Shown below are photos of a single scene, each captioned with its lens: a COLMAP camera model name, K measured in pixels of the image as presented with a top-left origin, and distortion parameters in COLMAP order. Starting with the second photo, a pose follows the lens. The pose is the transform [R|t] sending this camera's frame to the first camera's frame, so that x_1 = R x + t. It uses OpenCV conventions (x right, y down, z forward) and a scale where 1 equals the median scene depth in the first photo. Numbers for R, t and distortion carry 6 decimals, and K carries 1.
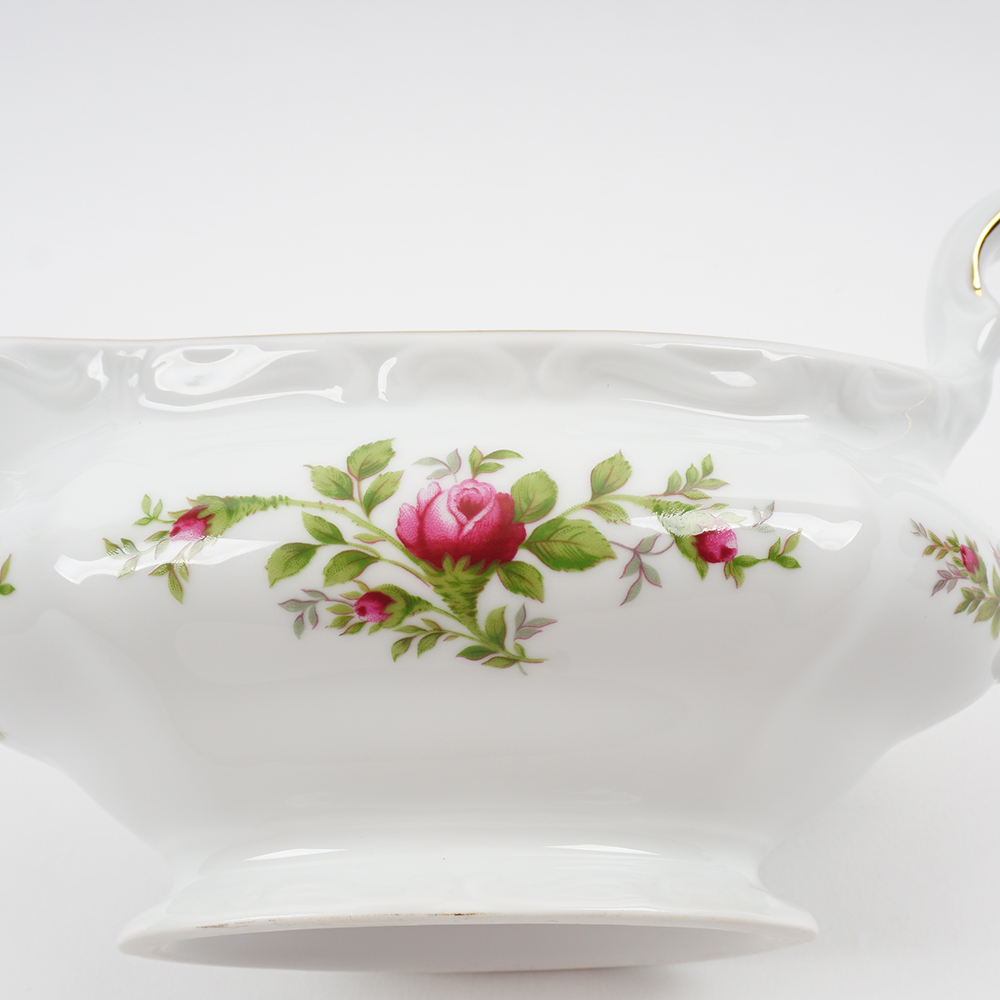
lens RADIAL K [[2012.4, 0, 500.0], [0, 2012.4, 500.0], [0, 0, 1]] dist [-0.179583, 0.048610]
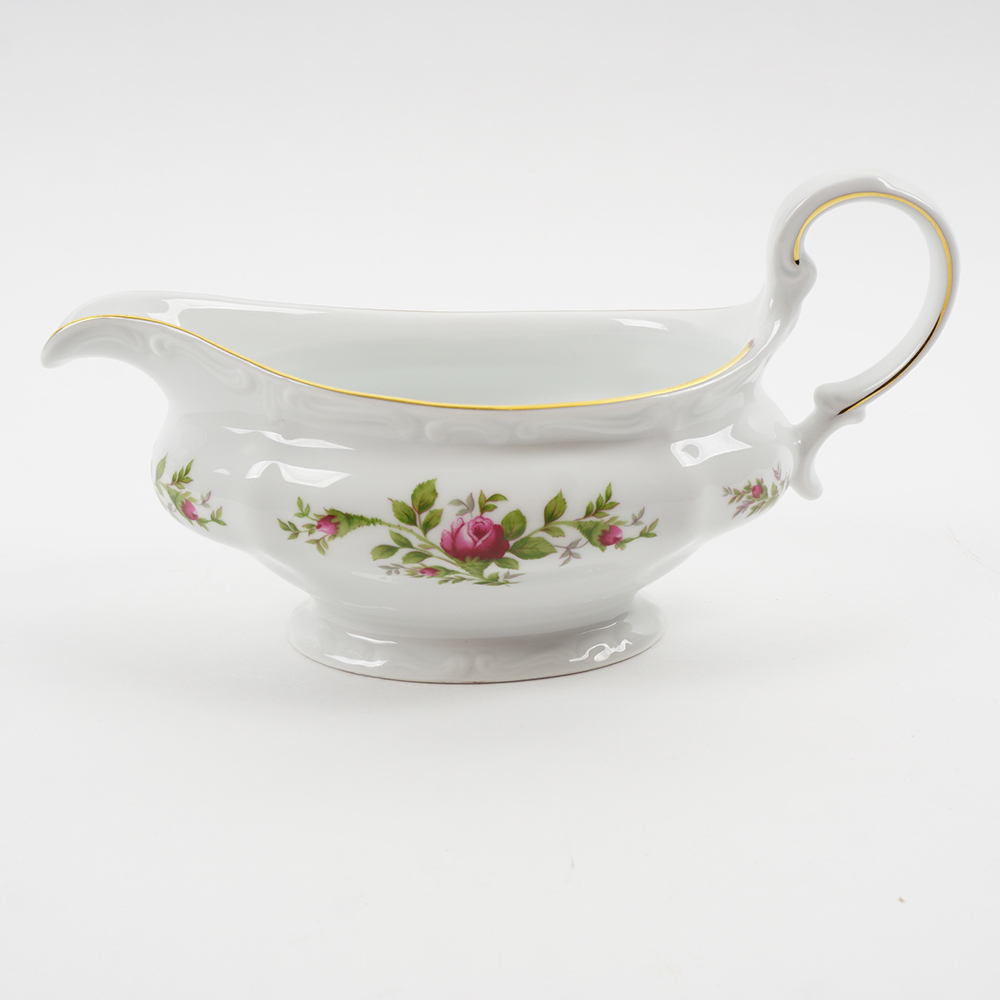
lens RADIAL K [[2012.4, 0, 500.0], [0, 2012.4, 500.0], [0, 0, 1]] dist [-0.179583, 0.048610]
pose [[0.999812, -0.012342, 0.014949, -0.023445], [0.000417, 0.784662, 0.619924, -1.174447], [-0.019381, -0.619801, 0.784519, -0.447752]]
